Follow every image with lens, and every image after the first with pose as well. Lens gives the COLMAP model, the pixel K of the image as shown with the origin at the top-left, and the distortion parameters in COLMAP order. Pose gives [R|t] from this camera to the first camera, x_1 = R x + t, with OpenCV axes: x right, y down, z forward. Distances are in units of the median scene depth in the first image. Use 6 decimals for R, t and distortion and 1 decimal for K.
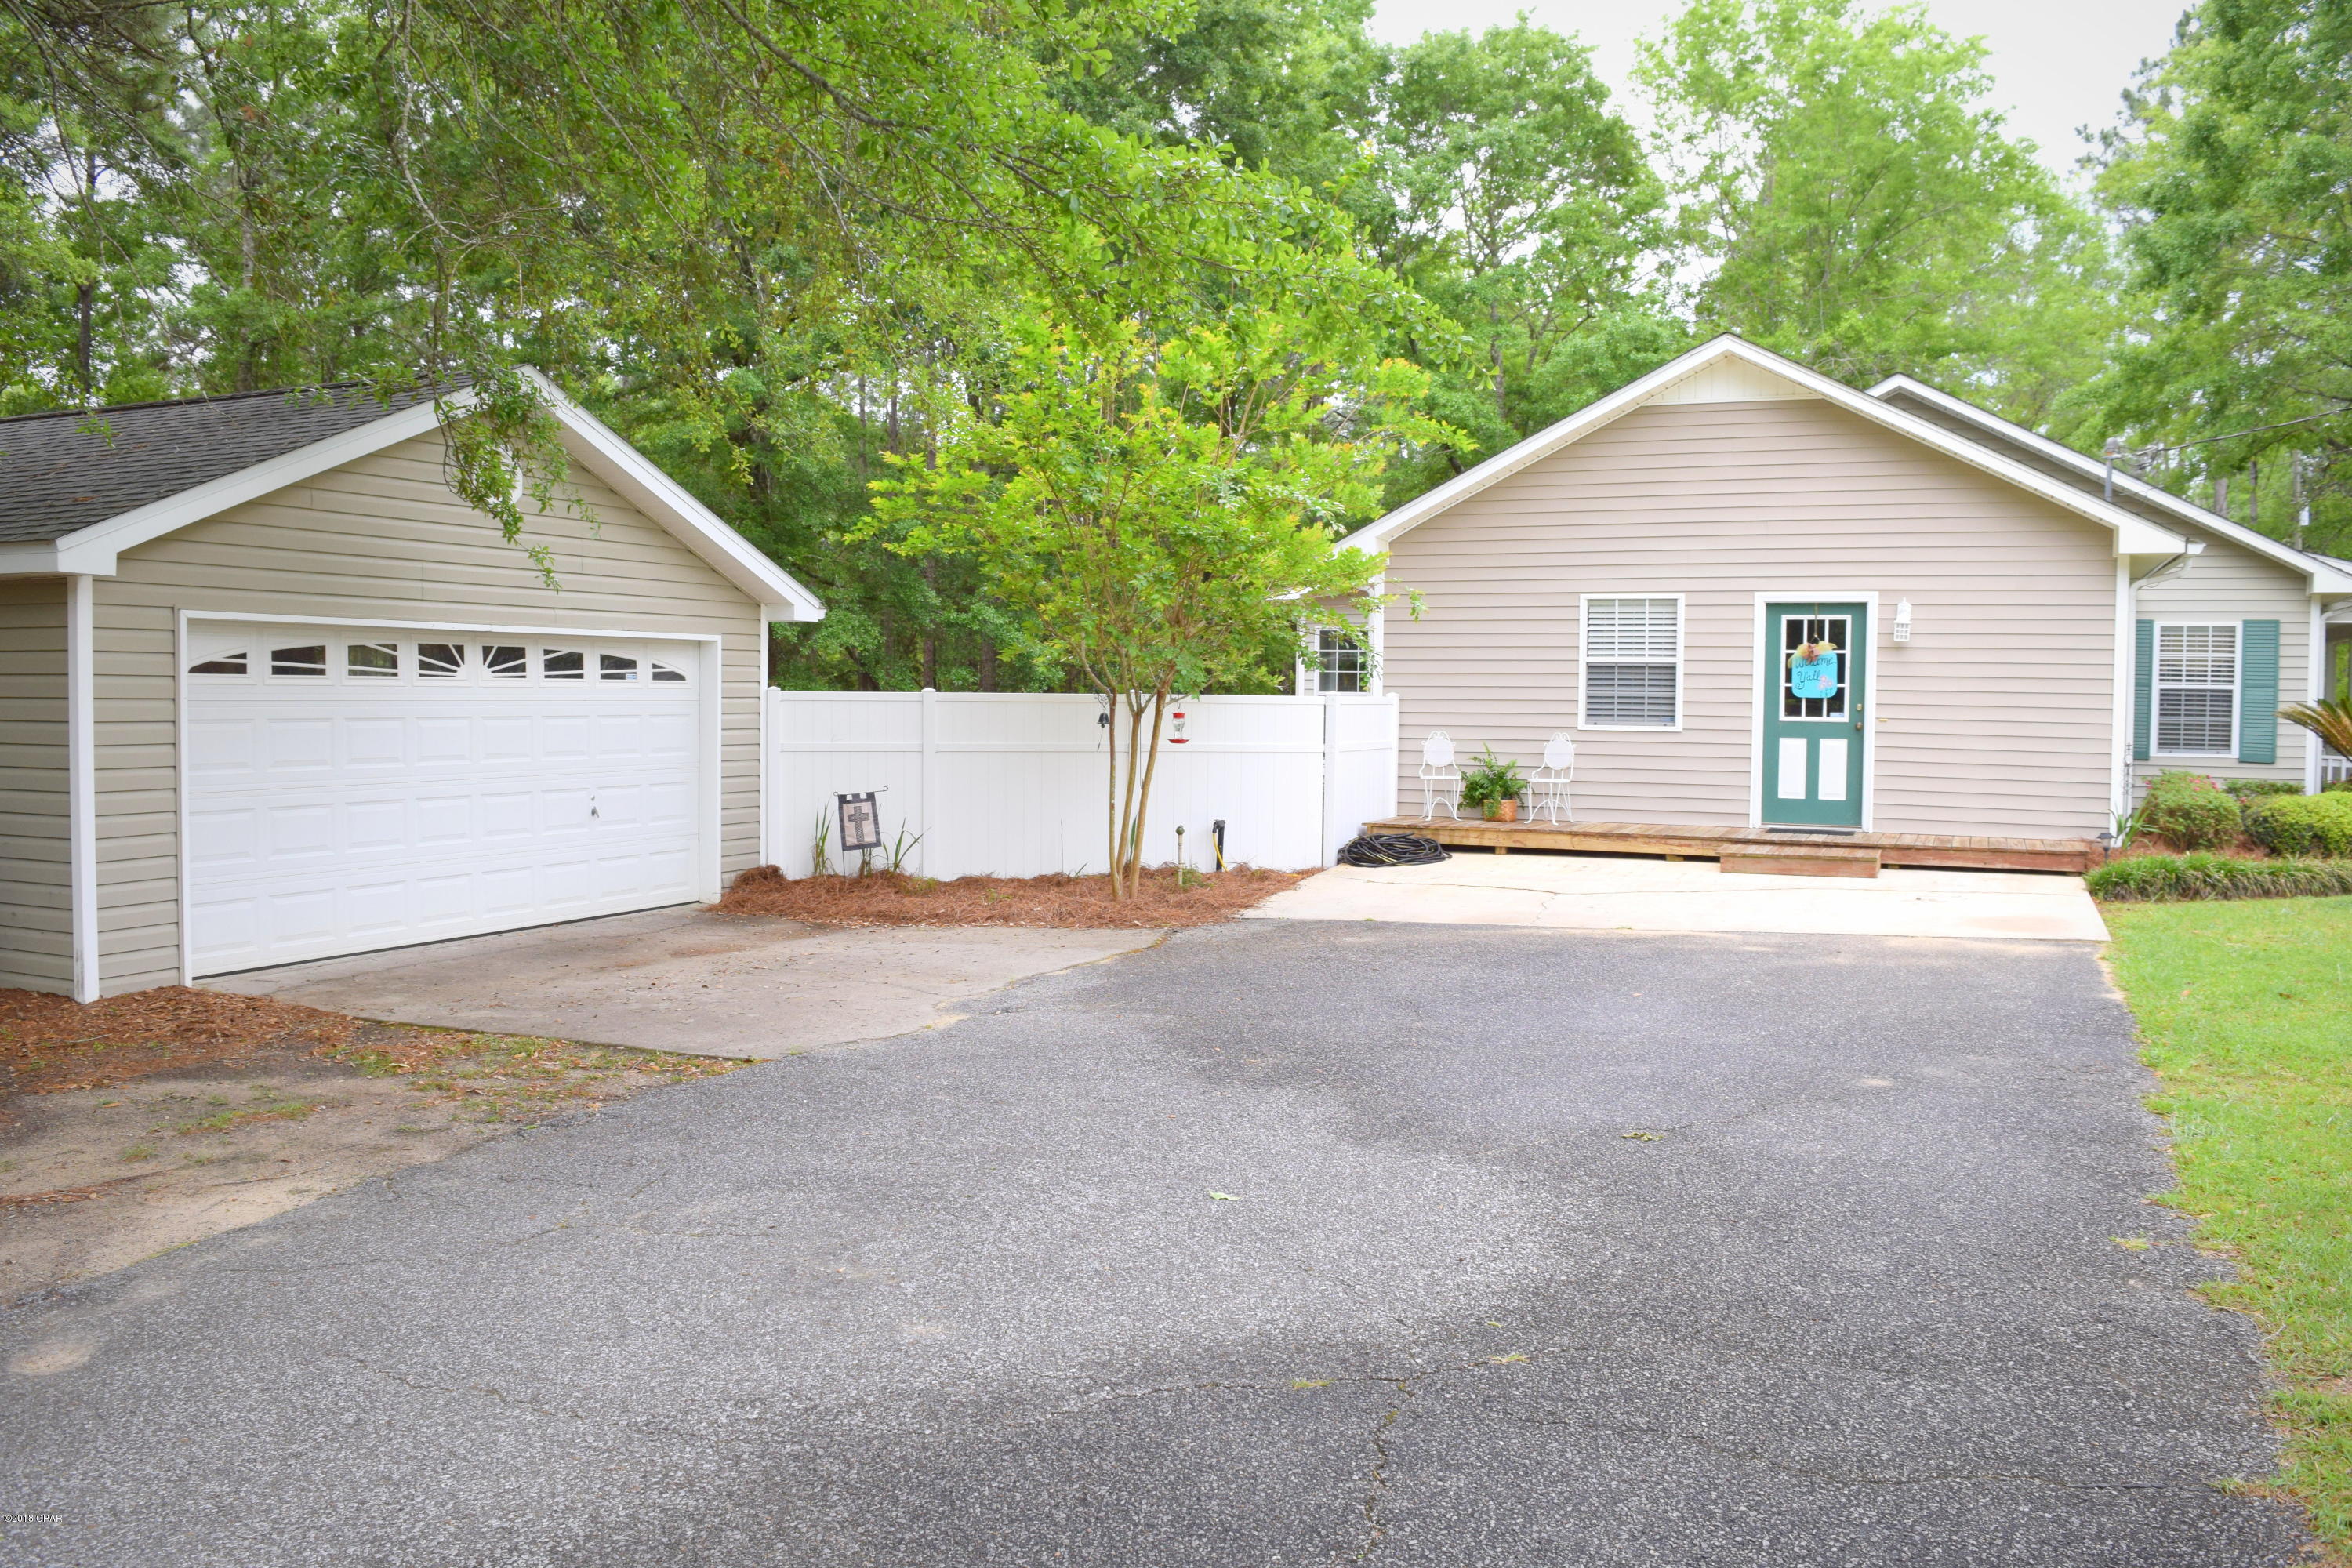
lens RADIAL K [[1967.2, 0, 1176.0], [0, 1967.2, 784.0], [0, 0, 1]] dist [-0.082676, -0.003878]
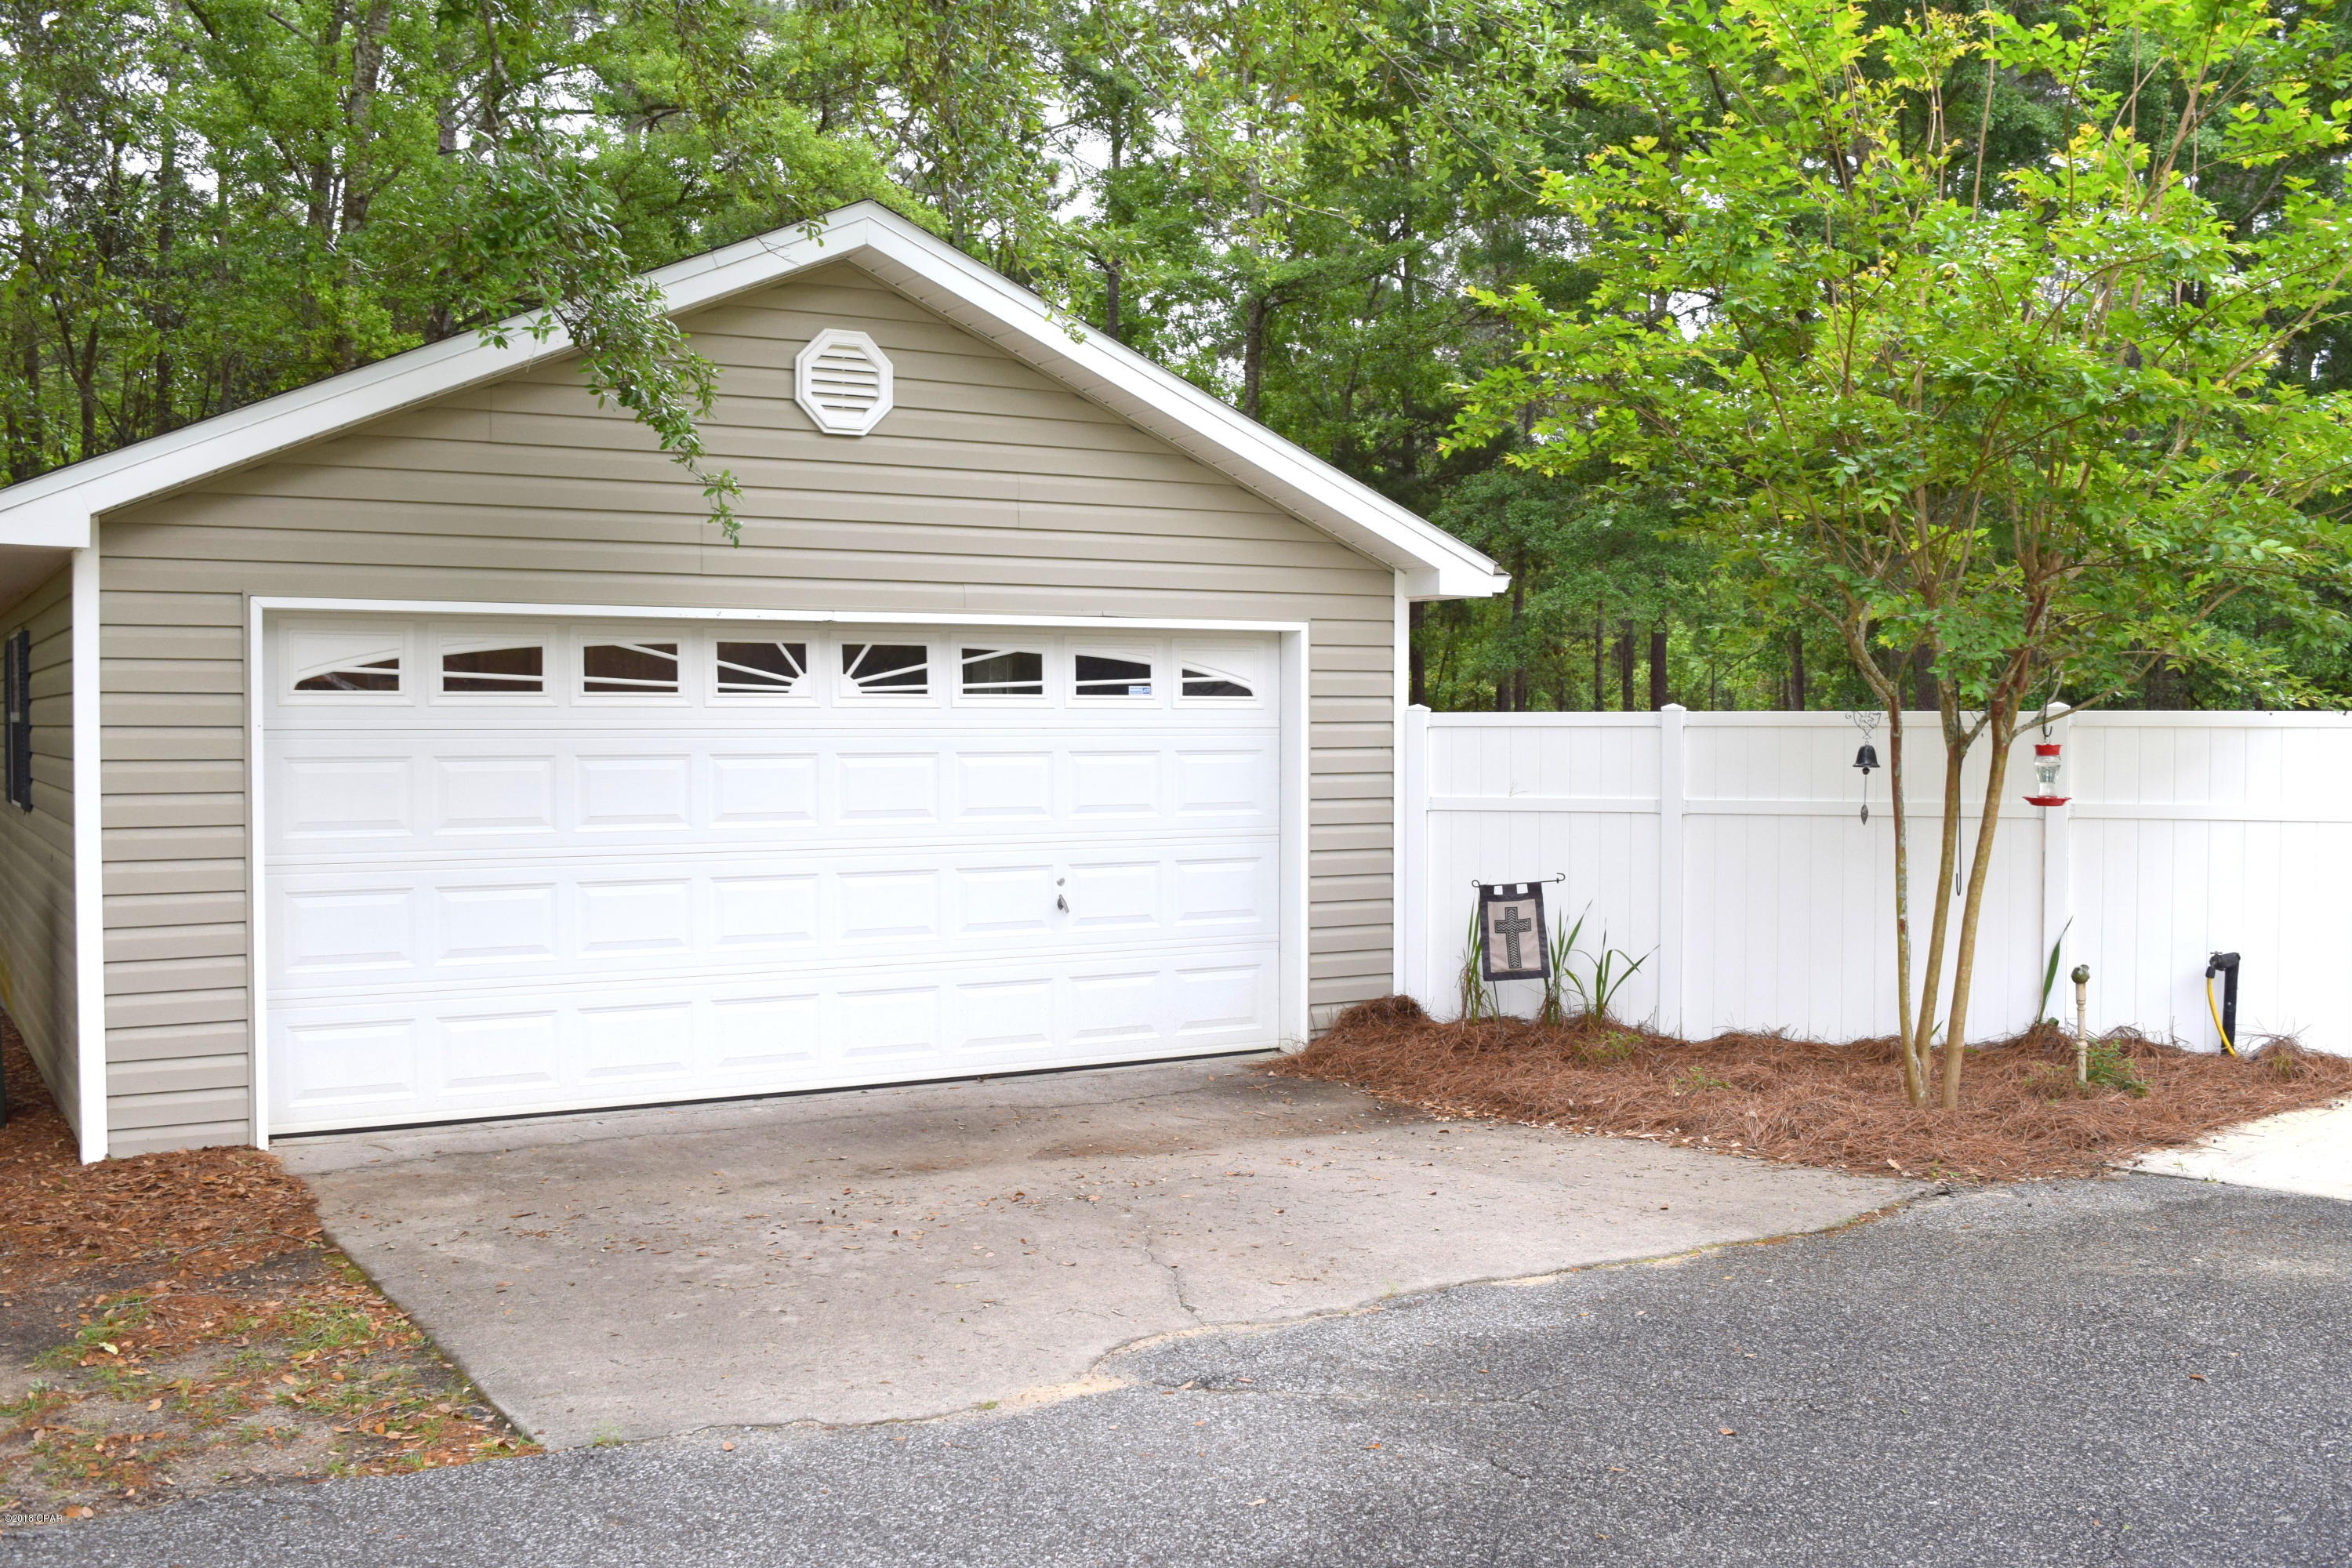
lens RADIAL K [[2225.7, 0, 1176.0], [0, 2225.7, 784.0], [0, 0, 1]] dist [-0.109443, 0.005718]
pose [[0.810544, 0.005614, -0.585650, 0.149876], [-0.018769, 0.999689, -0.016393, -0.012927], [0.585377, 0.024279, 0.810398, 0.417856]]
